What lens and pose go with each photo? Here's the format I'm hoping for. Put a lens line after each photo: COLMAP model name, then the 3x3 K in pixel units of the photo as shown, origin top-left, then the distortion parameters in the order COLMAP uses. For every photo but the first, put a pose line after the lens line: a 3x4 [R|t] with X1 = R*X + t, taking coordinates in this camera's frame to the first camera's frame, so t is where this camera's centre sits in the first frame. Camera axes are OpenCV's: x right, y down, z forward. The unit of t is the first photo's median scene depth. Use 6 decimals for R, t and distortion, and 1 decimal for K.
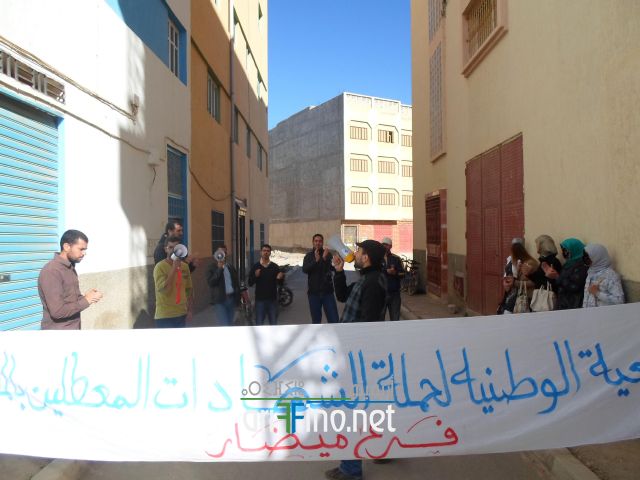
lens RADIAL K [[474.9, 0, 320.0], [0, 474.9, 240.0], [0, 0, 1]] dist [-0.059197, 0.007702]
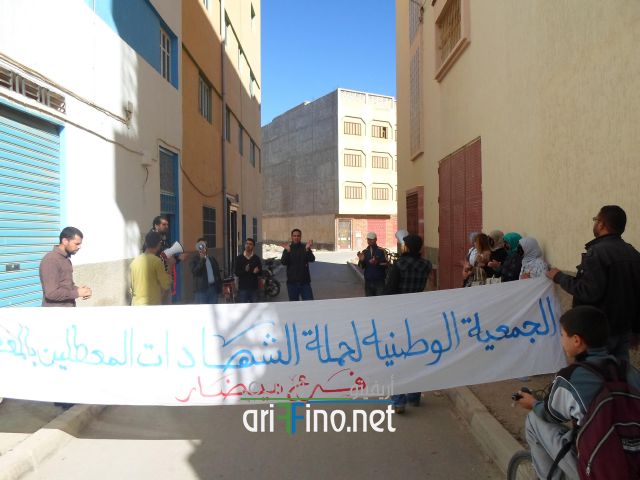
lens RADIAL K [[474.9, 0, 320.0], [0, 474.9, 240.0], [0, 0, 1]] dist [-0.059197, 0.007702]
pose [[0.999991, 0.000043, 0.004311, 0.034553], [-0.000096, 0.999924, 0.012359, -0.000065], [-0.004310, -0.012360, 0.999914, -0.073014]]
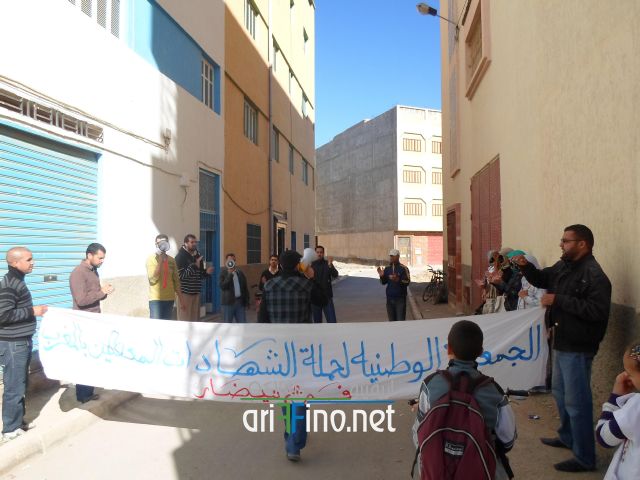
lens RADIAL K [[474.9, 0, 320.0], [0, 474.9, 240.0], [0, 0, 1]] dist [-0.059197, 0.007702]
pose [[0.990809, 0.003137, -0.135233, 0.114654], [-0.006091, 0.999752, -0.021434, -0.001407], [0.135132, 0.022061, 0.990582, -0.098306]]
